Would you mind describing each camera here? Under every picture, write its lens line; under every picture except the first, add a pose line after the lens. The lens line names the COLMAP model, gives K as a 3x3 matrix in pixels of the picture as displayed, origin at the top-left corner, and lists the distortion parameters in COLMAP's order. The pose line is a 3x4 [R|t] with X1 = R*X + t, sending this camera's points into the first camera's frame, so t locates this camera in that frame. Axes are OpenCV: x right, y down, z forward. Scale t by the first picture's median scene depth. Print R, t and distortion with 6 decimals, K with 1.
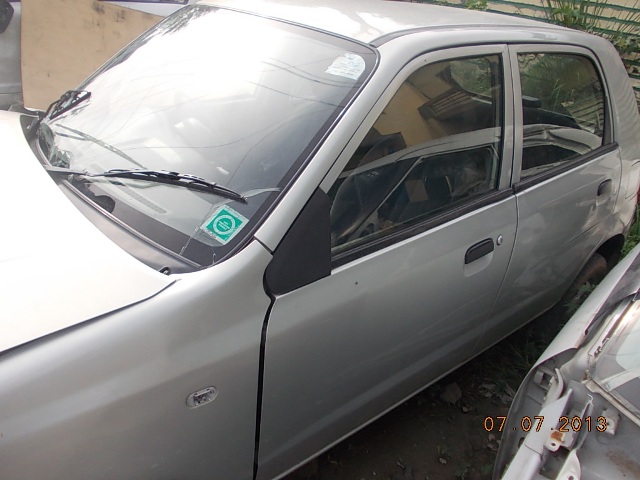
lens RADIAL K [[531.3, 0, 320.0], [0, 531.3, 240.0], [0, 0, 1]] dist [-0.027524, -0.014130]
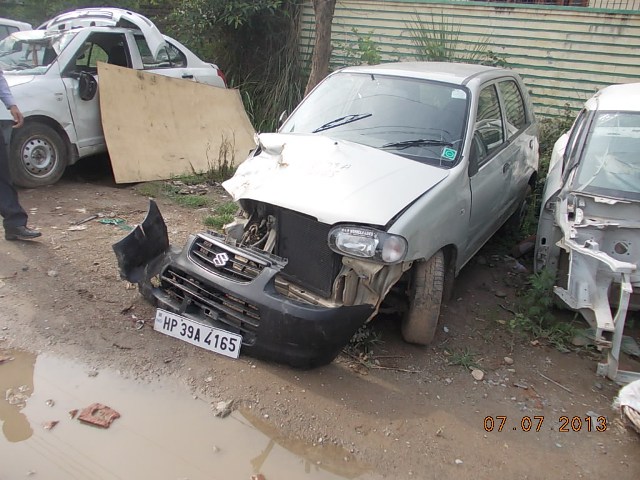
lens RADIAL K [[531.3, 0, 320.0], [0, 531.3, 240.0], [0, 0, 1]] dist [-0.027524, -0.014130]
pose [[0.955177, -0.159839, 0.249177, -0.669994], [0.175884, 0.983455, -0.043368, 0.174512], [-0.238123, 0.085251, 0.967486, -0.616867]]
